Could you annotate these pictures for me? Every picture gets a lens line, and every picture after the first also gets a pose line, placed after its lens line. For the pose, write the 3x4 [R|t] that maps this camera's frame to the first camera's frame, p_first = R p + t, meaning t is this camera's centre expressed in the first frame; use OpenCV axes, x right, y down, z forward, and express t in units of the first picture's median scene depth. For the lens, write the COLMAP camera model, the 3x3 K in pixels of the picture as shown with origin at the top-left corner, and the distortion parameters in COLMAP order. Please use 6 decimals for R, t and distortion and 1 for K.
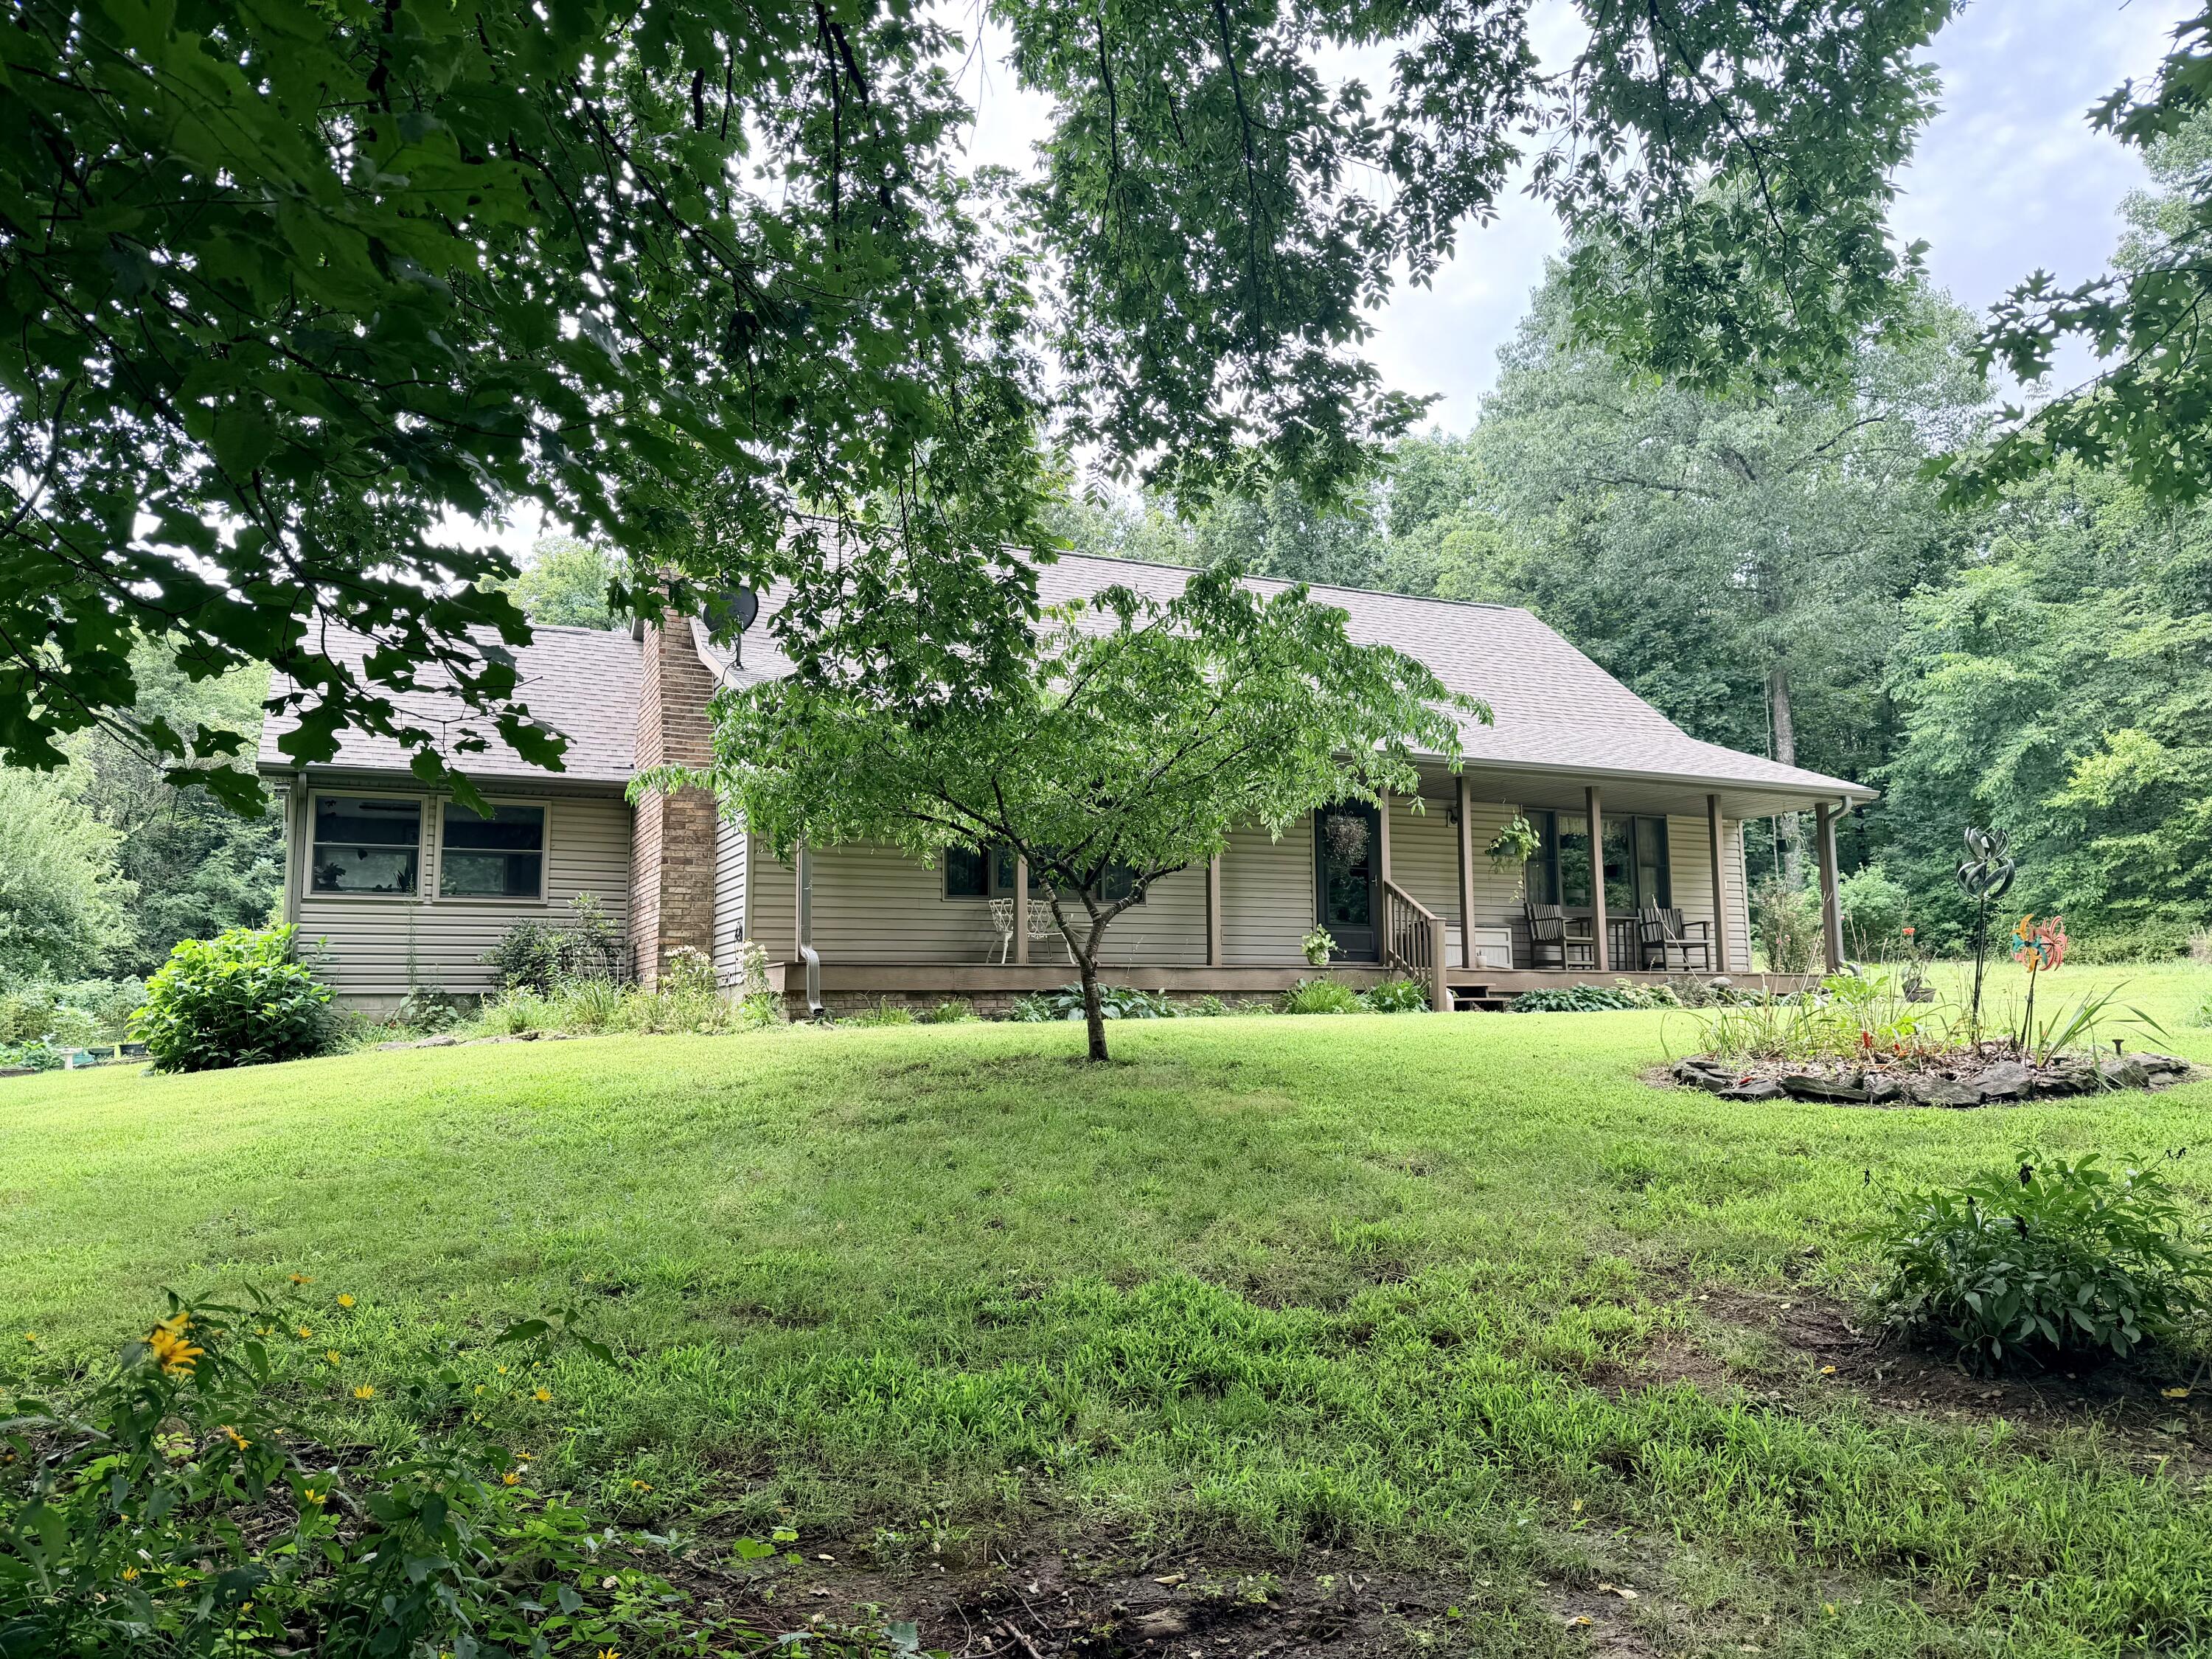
lens RADIAL K [[1729.9, 0, 1106.0], [0, 1729.9, 829.5], [0, 0, 1]] dist [0.121578, -0.088012]
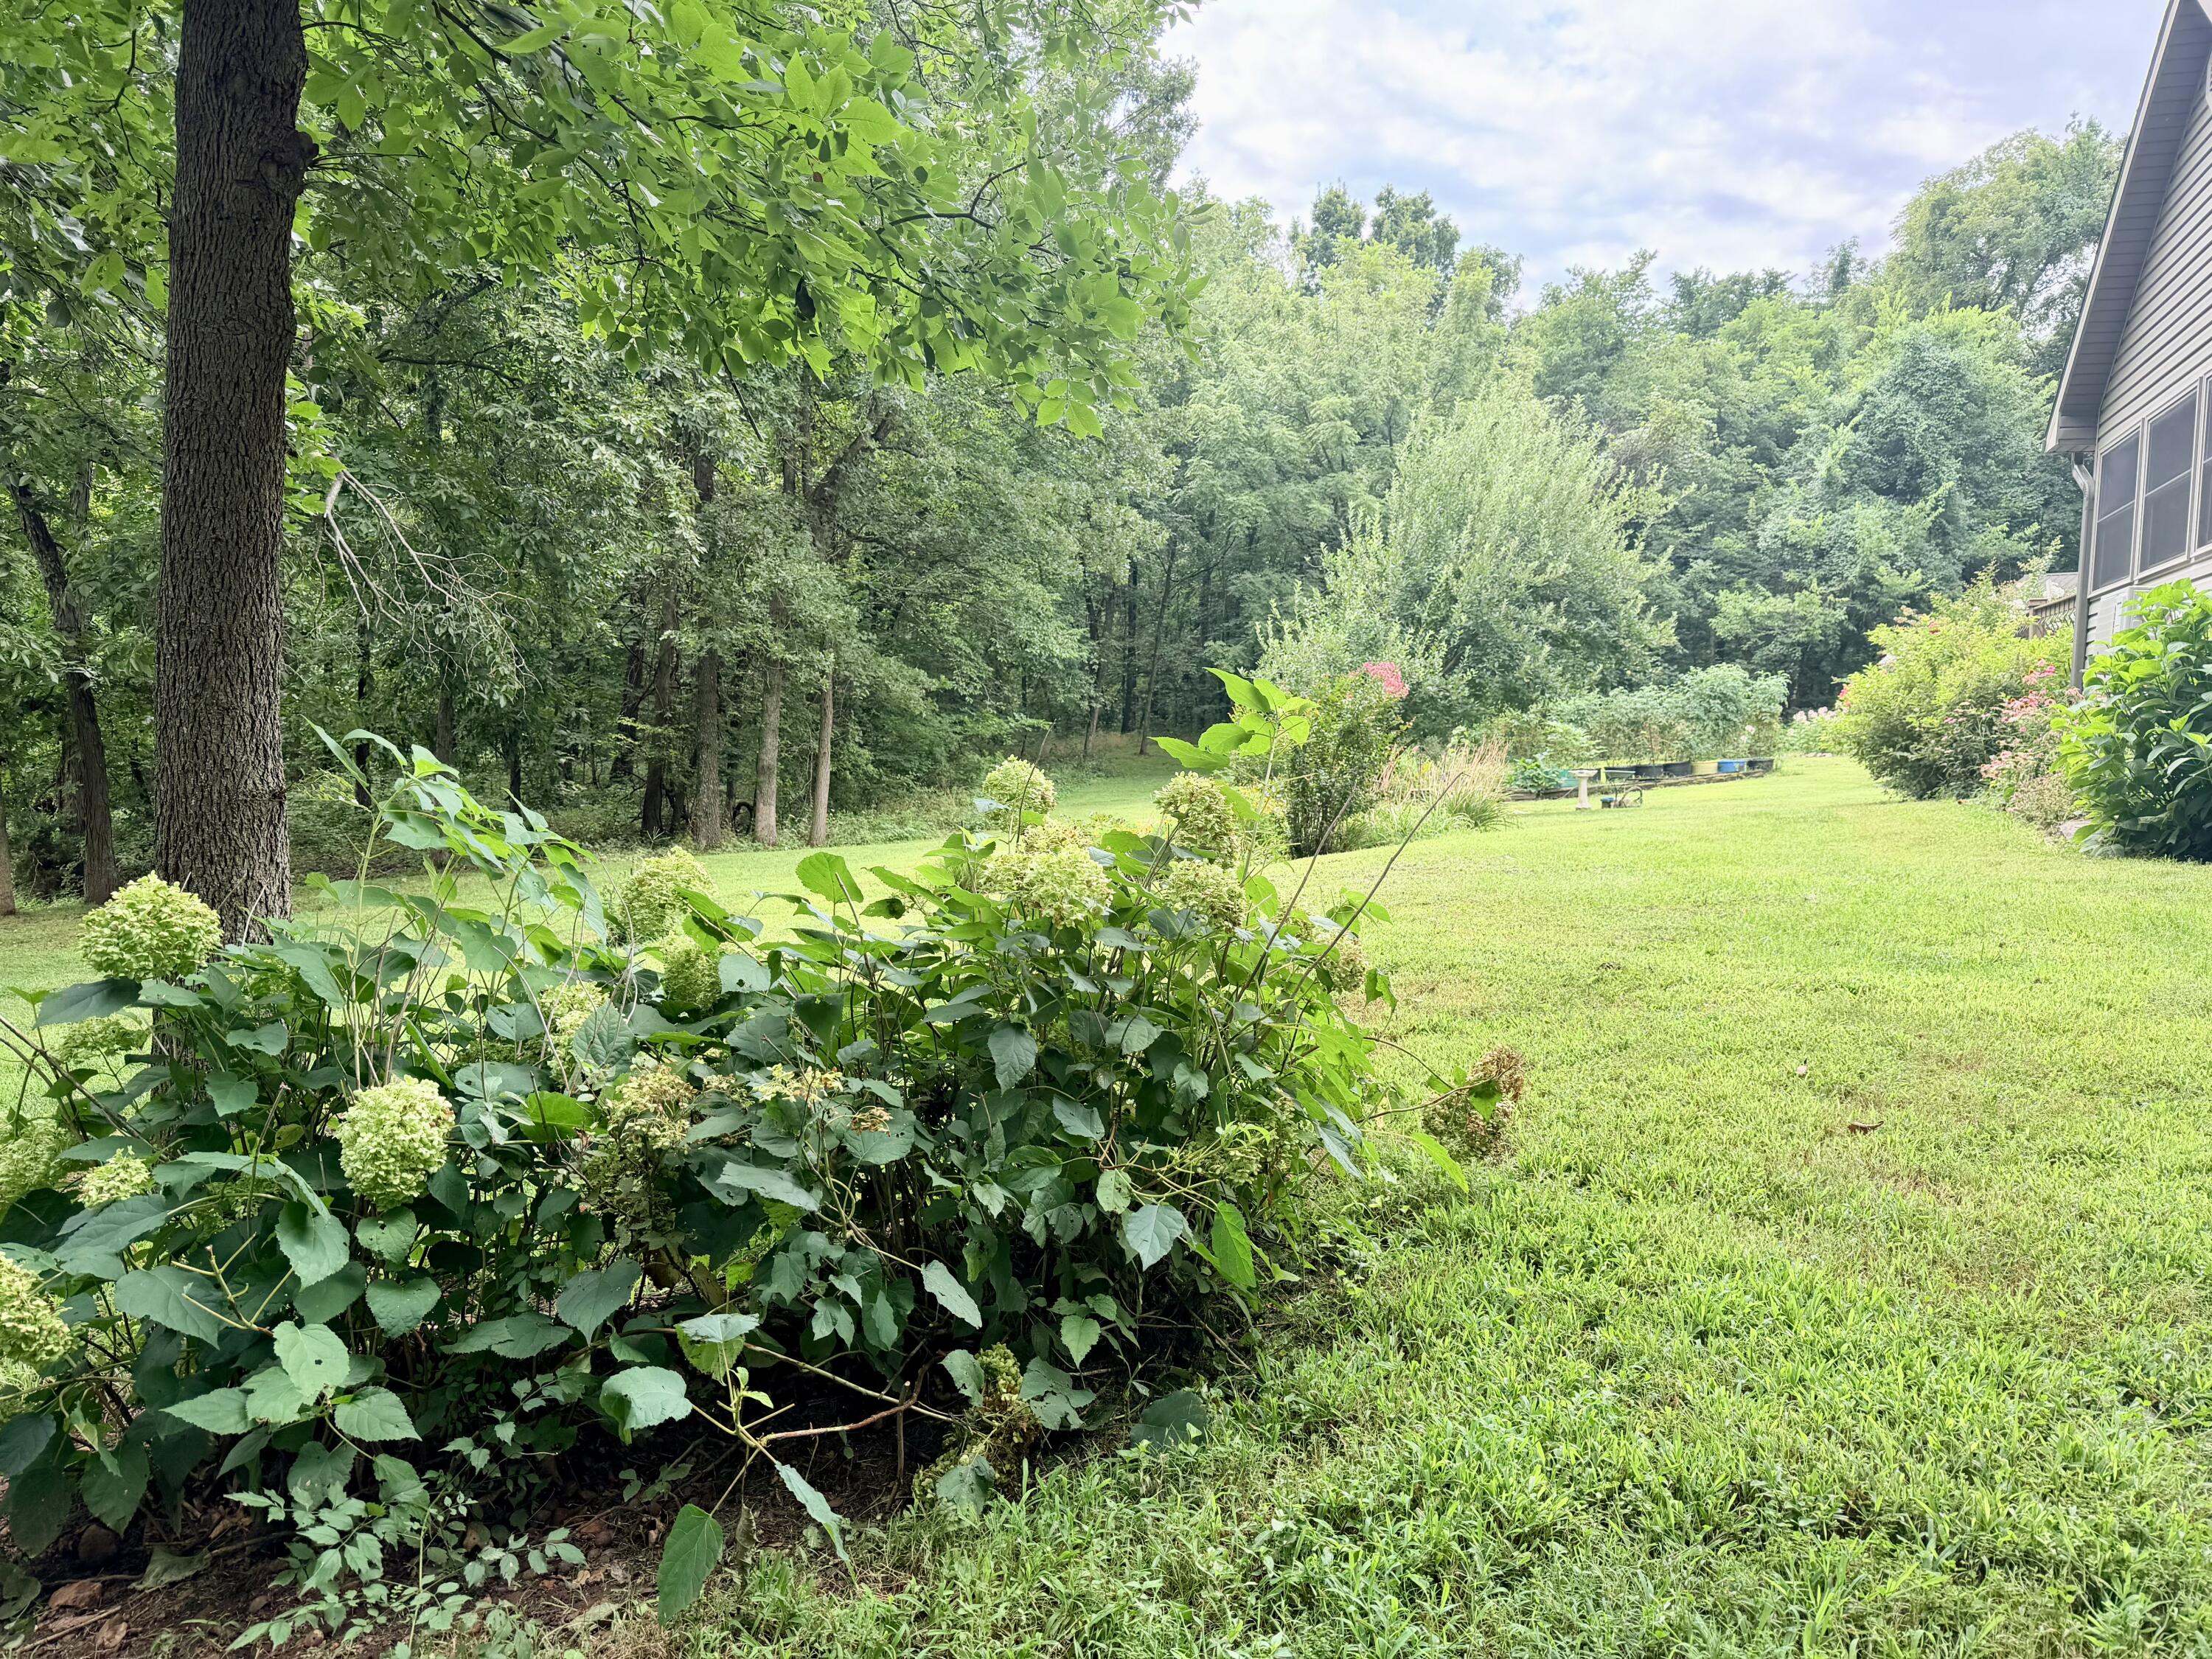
lens RADIAL K [[1729.9, 0, 1106.0], [0, 1729.9, 829.5], [0, 0, 1]] dist [0.121578, -0.088012]
pose [[0.766105, 0.060670, -0.639845, -0.166169], [0.037947, 0.989528, 0.139261, 0.019610], [0.641594, -0.130969, 0.755781, 0.167462]]
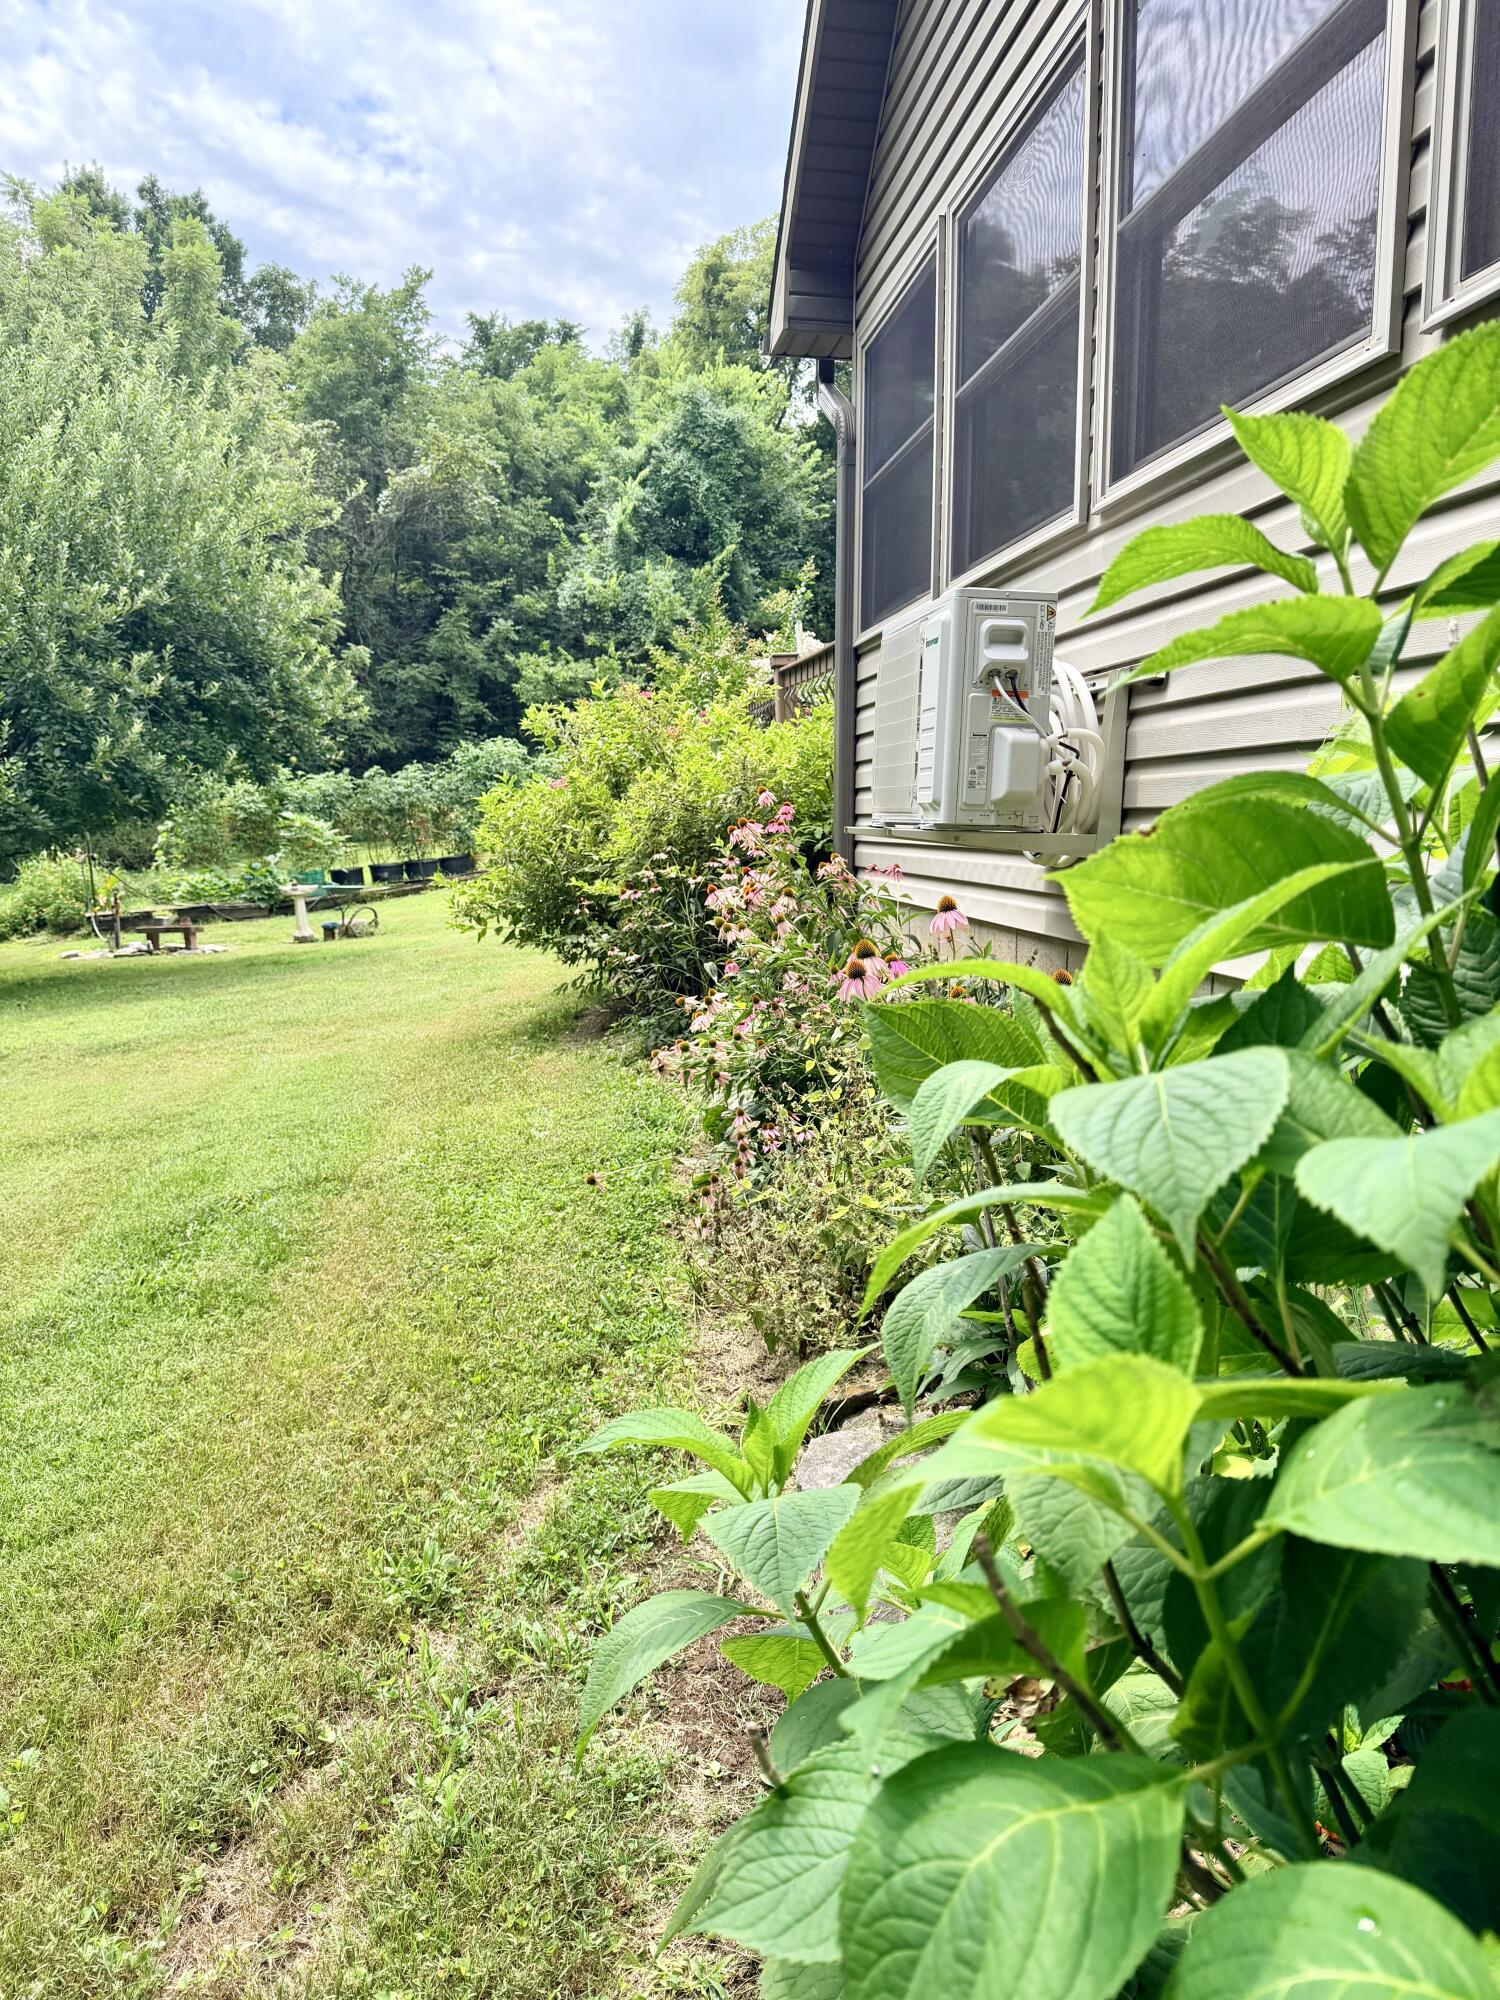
lens RADIAL K [[1564.1, 0, 787.2], [0, 1564.1, 990.9], [0, 0, 1]] dist [0.121578, -0.088012]
pose [[0.970612, 0.032822, -0.238402, -0.207809], [0.022139, 0.974275, 0.224271, 0.027720], [0.239631, -0.222958, 0.944916, 0.377699]]
